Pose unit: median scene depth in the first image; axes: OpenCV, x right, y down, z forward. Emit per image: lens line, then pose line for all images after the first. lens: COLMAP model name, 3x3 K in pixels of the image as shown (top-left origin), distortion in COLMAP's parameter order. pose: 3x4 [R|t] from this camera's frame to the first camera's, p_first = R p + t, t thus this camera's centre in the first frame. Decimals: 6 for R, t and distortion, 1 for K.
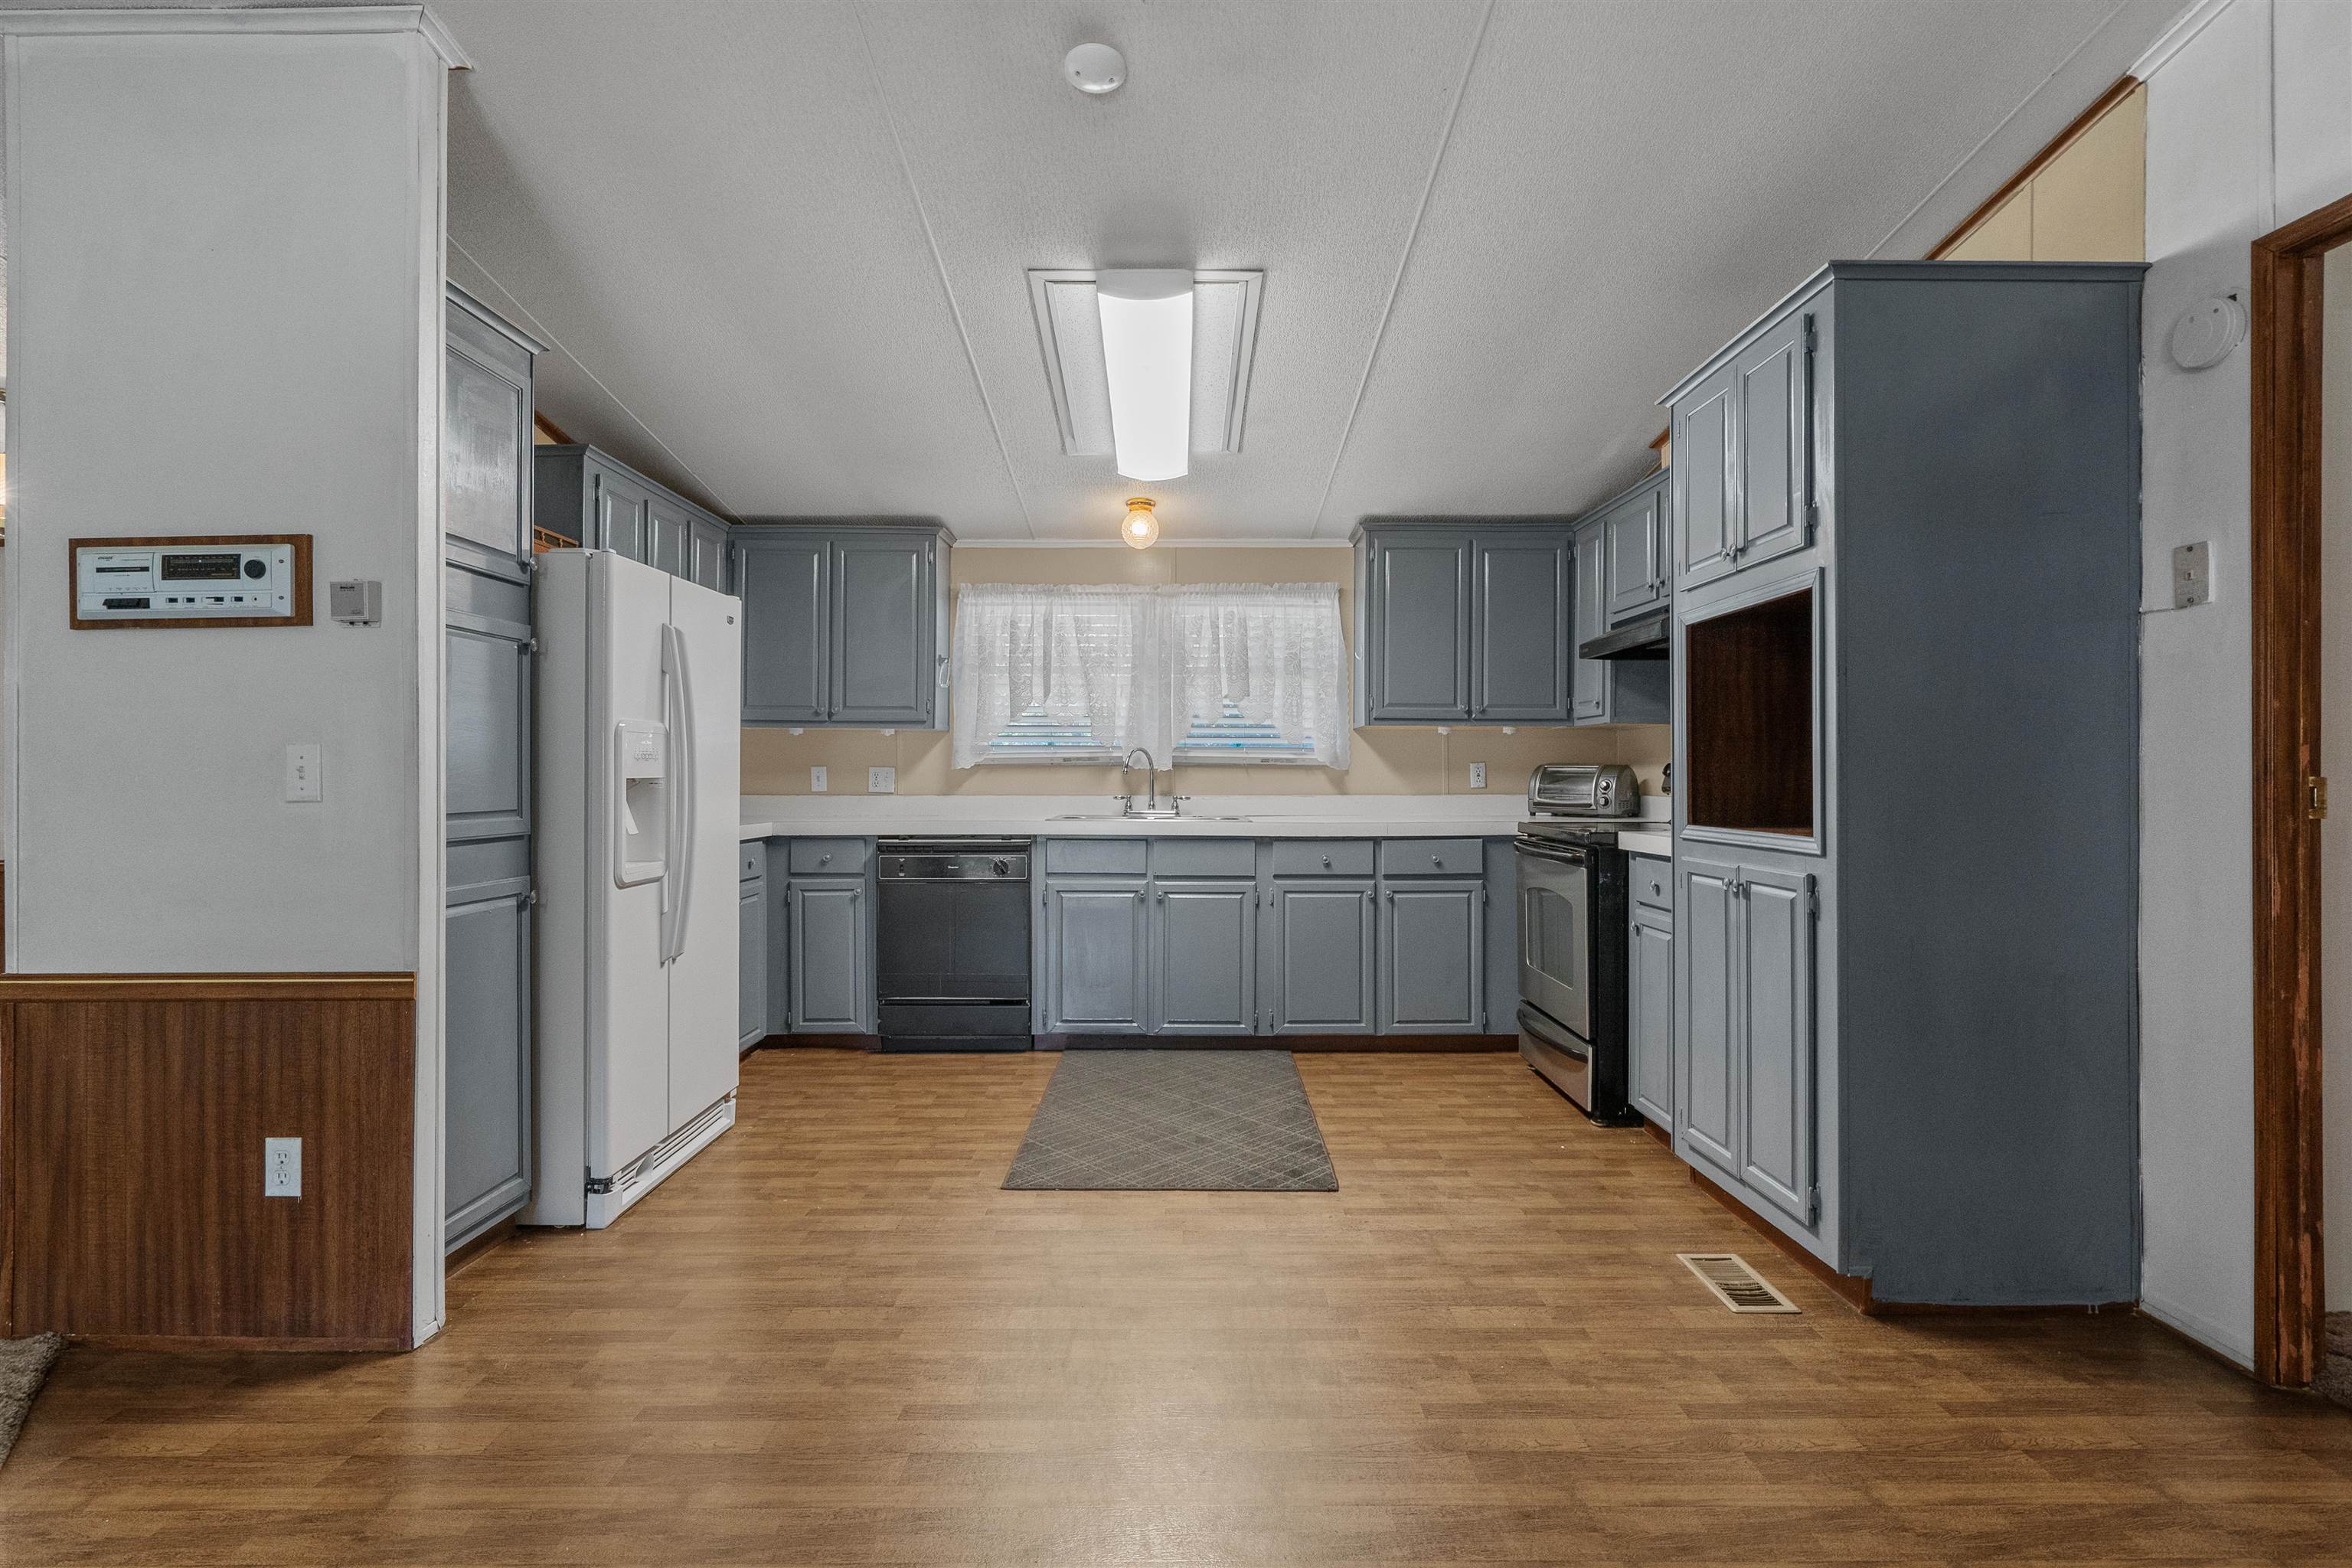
lens RADIAL K [[1137.3, 0, 1177.5], [0, 1137.3, 782.2], [0, 0, 1]] dist [0.001353, 0.000768]
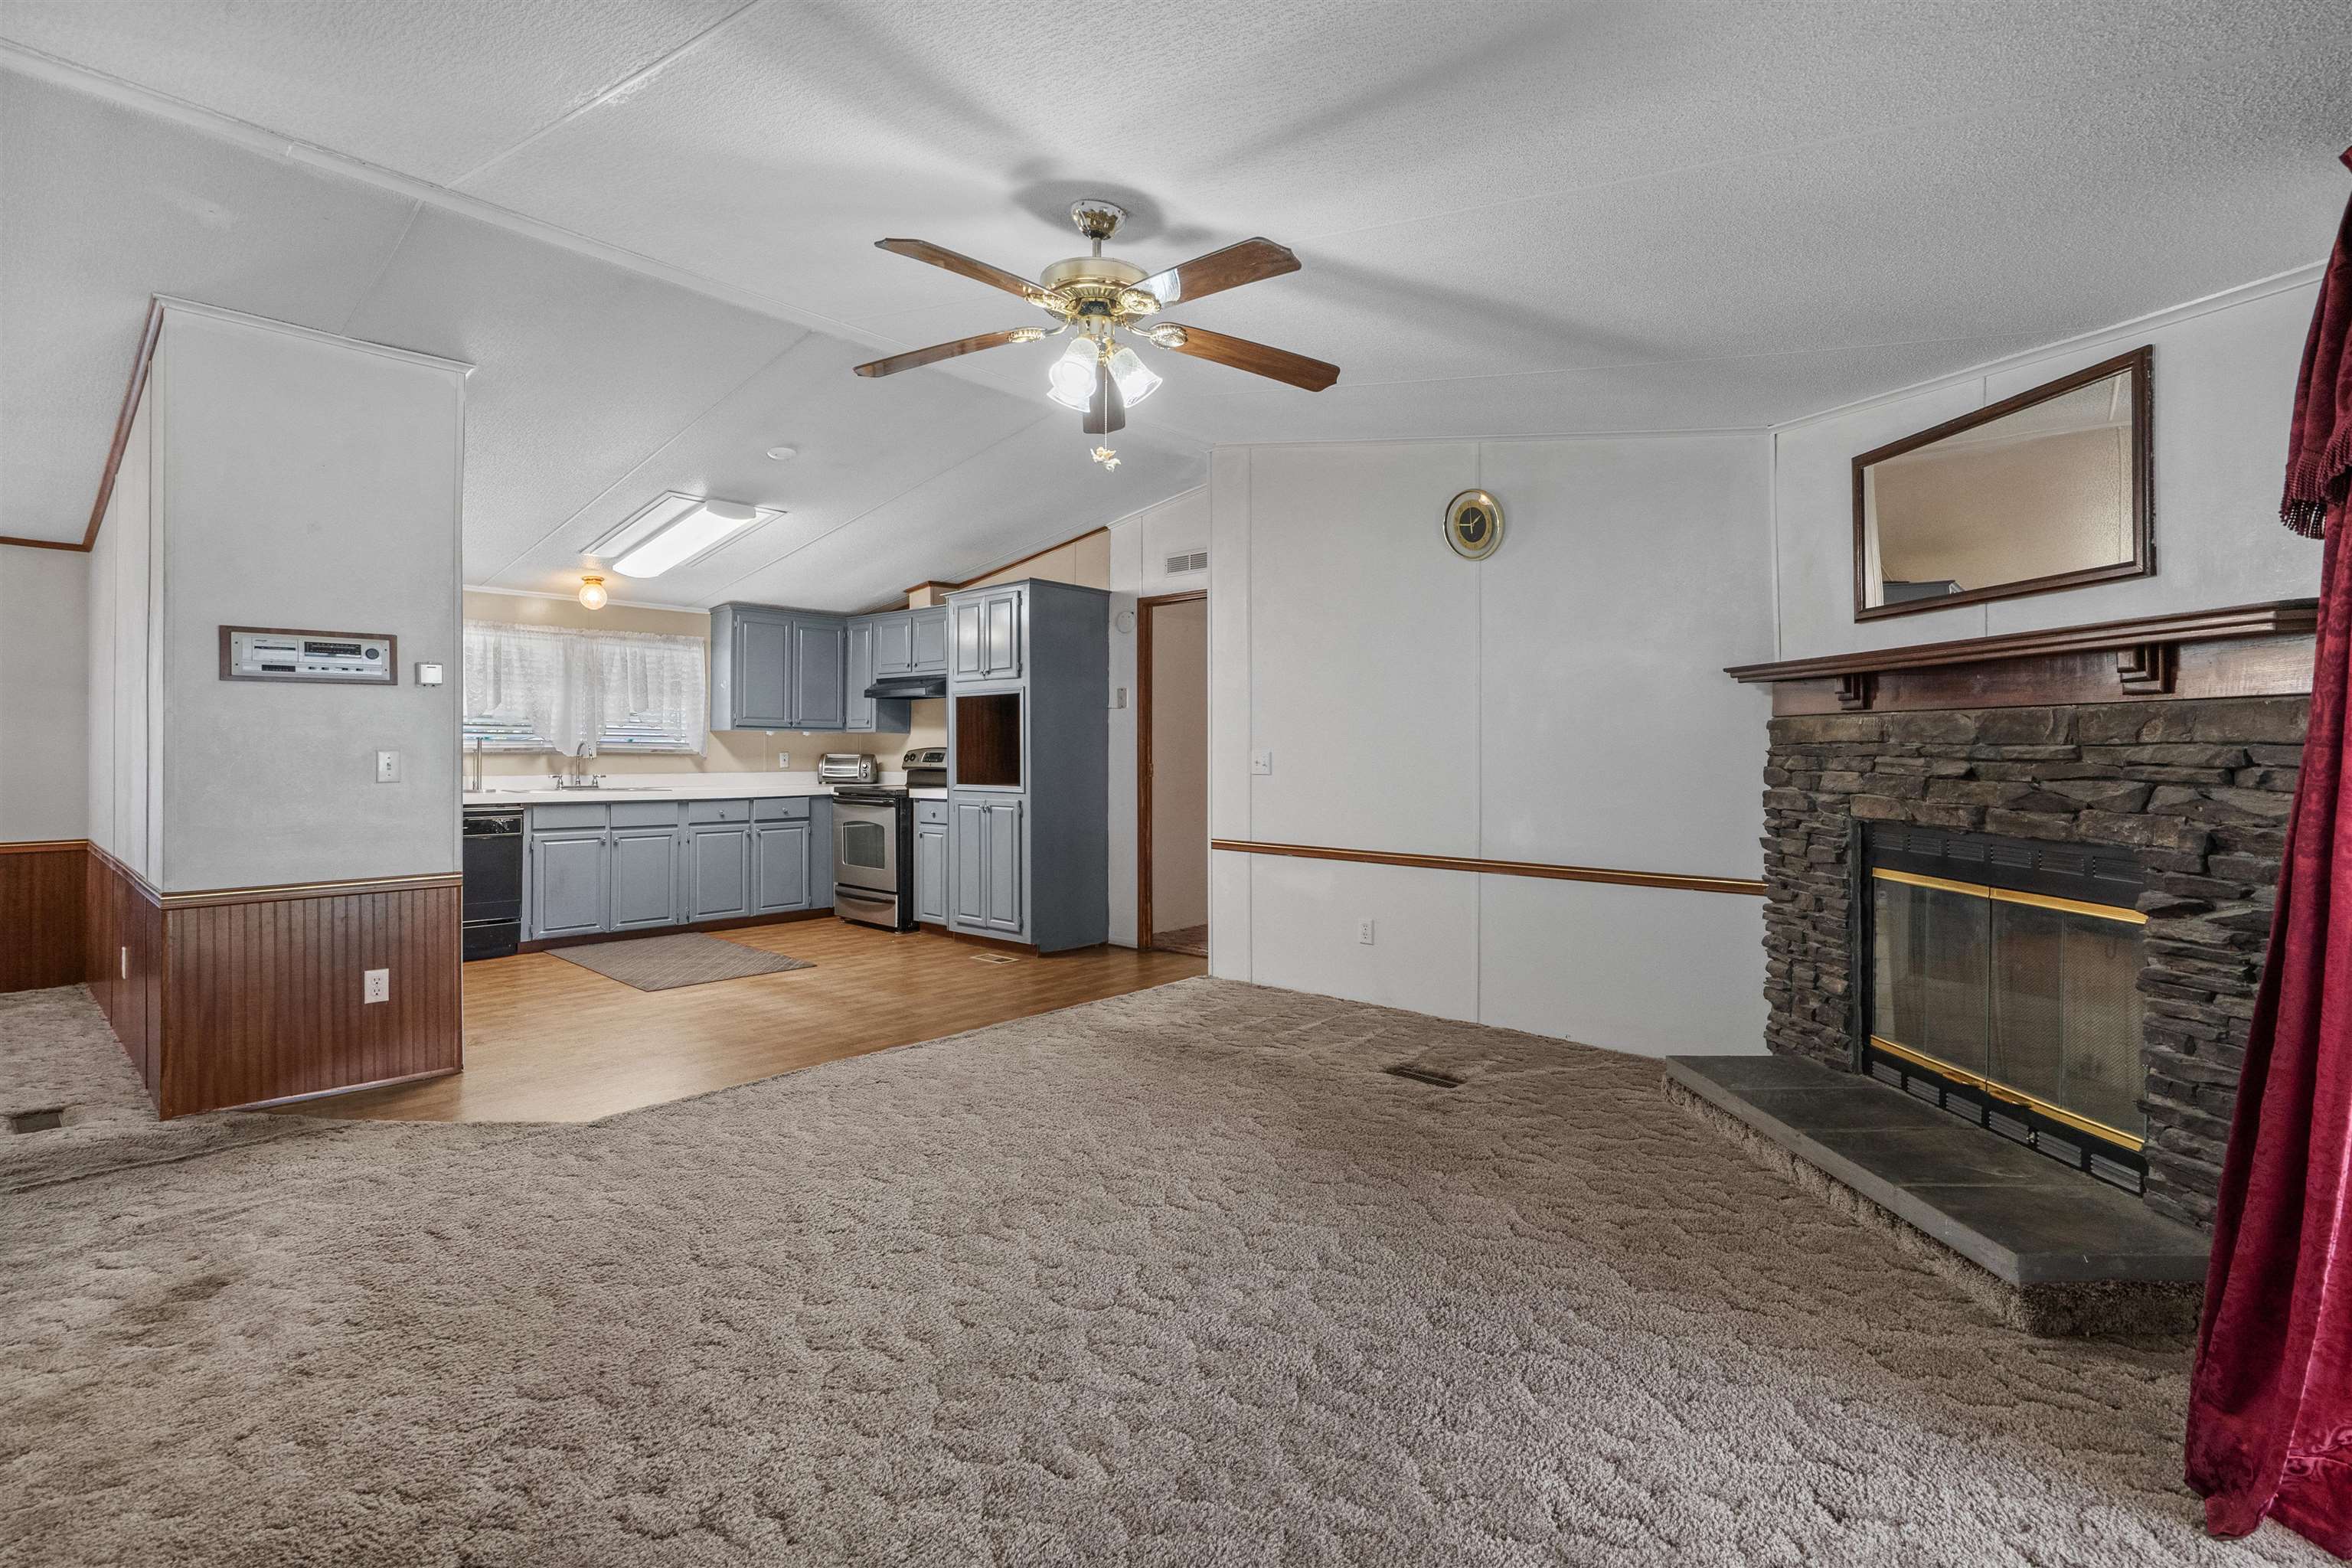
lens RADIAL K [[1086.2, 0, 1165.2], [0, 1086.2, 772.4], [0, 0, 1]] dist [-0.034254, 0.000373]
pose [[0.672842, -0.009654, 0.739724, -0.752950], [0.000002, 0.999915, 0.013047, -0.012648], [-0.739786, -0.008777, 0.672784, -0.663273]]
